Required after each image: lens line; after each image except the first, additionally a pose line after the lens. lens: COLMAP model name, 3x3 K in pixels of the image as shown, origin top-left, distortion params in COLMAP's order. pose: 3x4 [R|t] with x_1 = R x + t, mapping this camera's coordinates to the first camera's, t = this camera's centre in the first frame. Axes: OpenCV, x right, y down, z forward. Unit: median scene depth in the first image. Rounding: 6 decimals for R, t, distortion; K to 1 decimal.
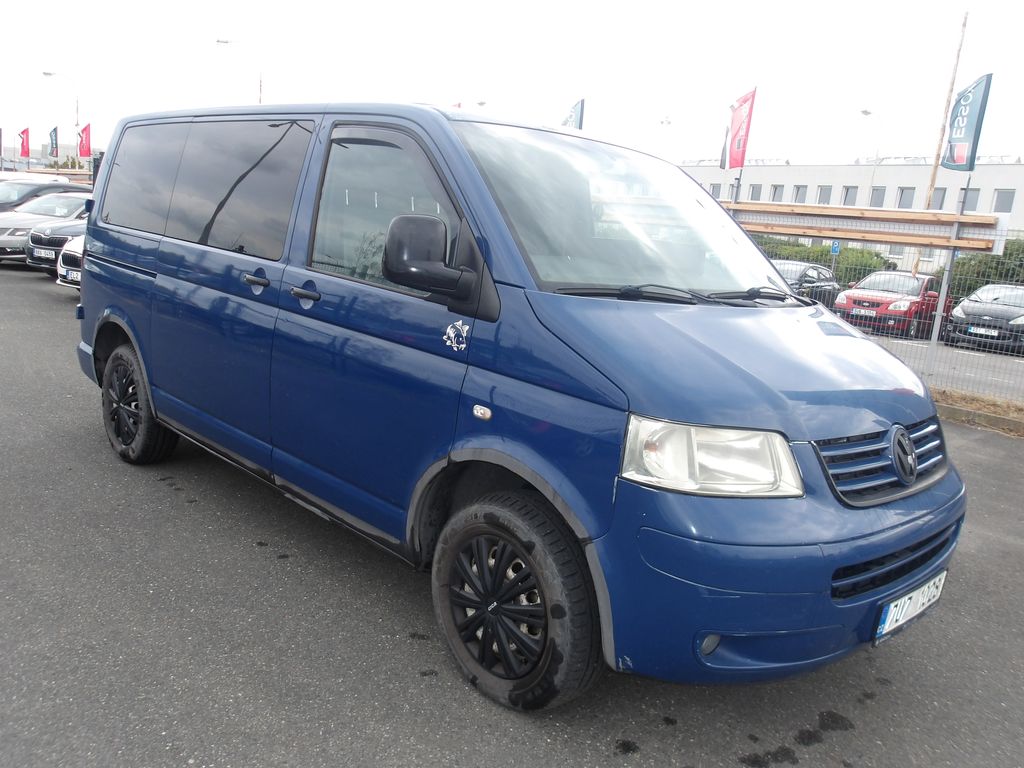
lens RADIAL K [[843.0, 0, 516.0], [0, 843.0, 373.0], [0, 0, 1]] dist [0.010167, 0.001003]
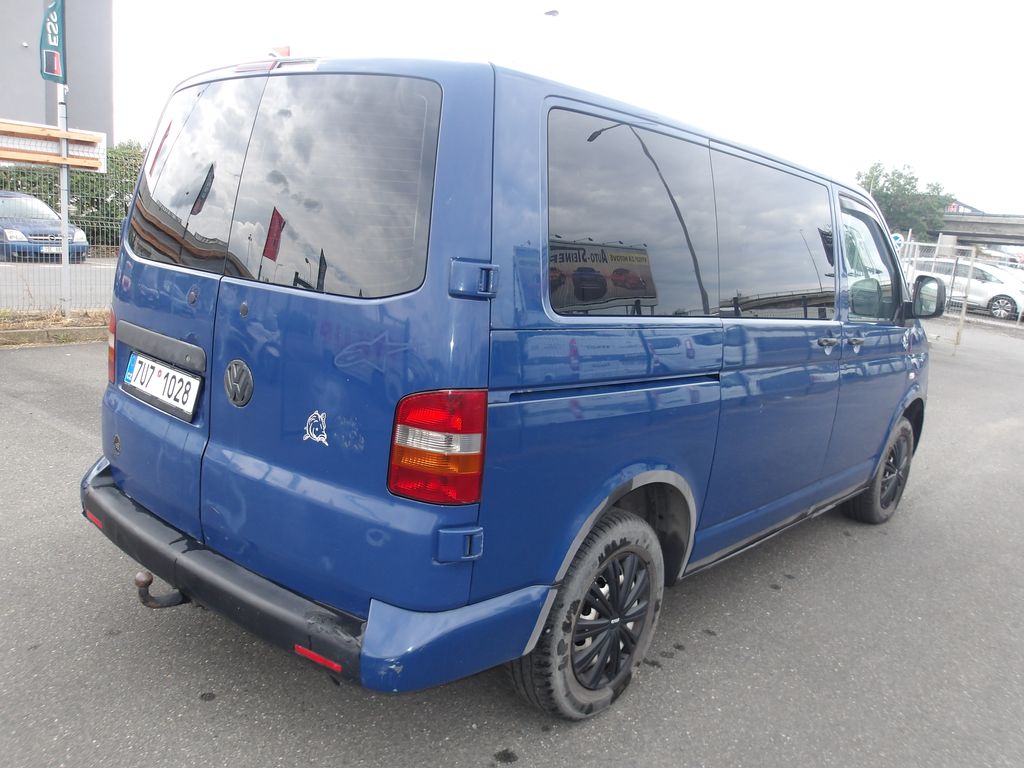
lens RADIAL K [[838.8, 0, 509.1], [0, 838.8, 380.5], [0, 0, 1]] dist [0.015421, -0.010918]
pose [[-0.074630, -0.269504, 0.960103, -1.703307], [0.059883, 0.959839, 0.274085, -0.493299], [-0.995412, 0.077948, -0.055494, 1.922982]]
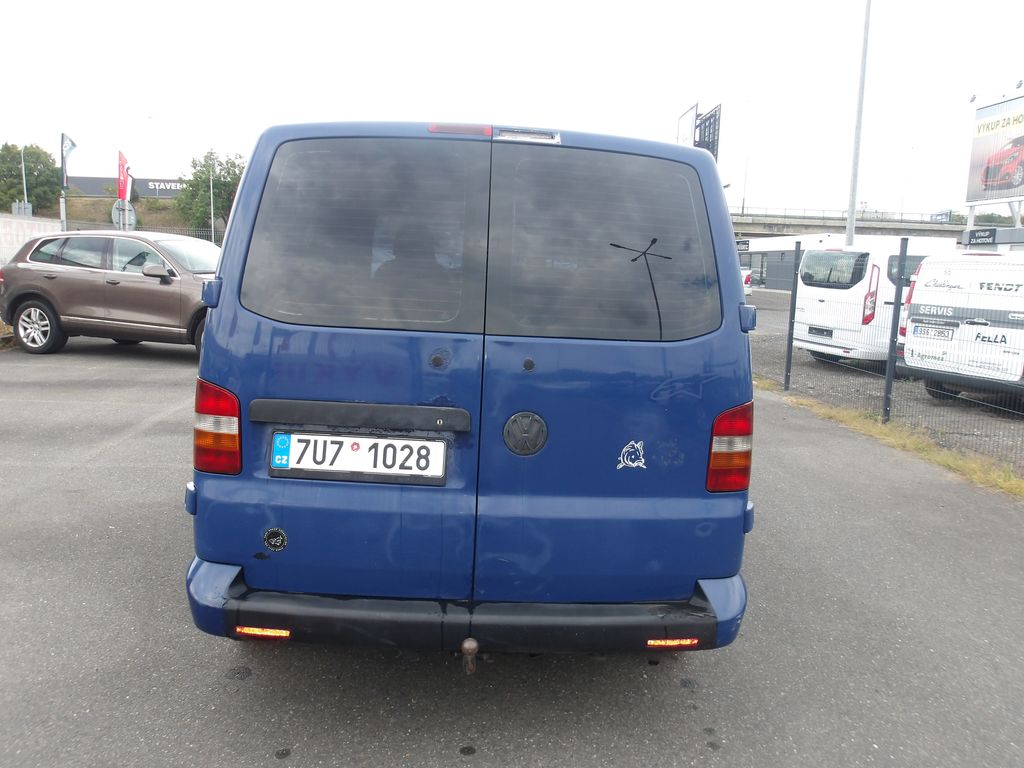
lens RADIAL K [[838.8, 0, 509.1], [0, 838.8, 380.5], [0, 0, 1]] dist [0.015421, -0.010918]
pose [[-0.733807, -0.216595, 0.643905, -1.409836], [-0.009602, 0.951026, 0.308961, -0.611223], [-0.679290, 0.220535, -0.699950, 2.813172]]
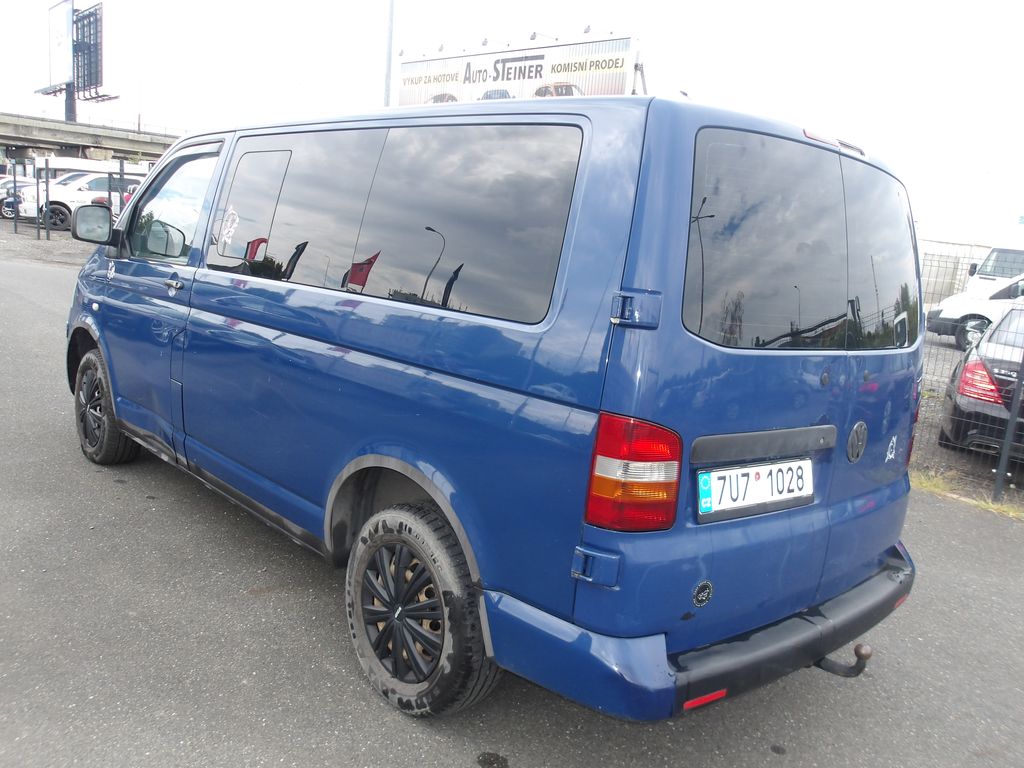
lens RADIAL K [[866.1, 0, 512.0], [0, 866.1, 384.0], [0, 0, 1]] dist [-0.033423, -0.006801]
pose [[-0.979399, -0.201824, 0.006708, -0.430271], [-0.189326, 0.929294, 0.317124, -0.571546], [-0.070237, 0.309321, -0.948360, 3.122042]]
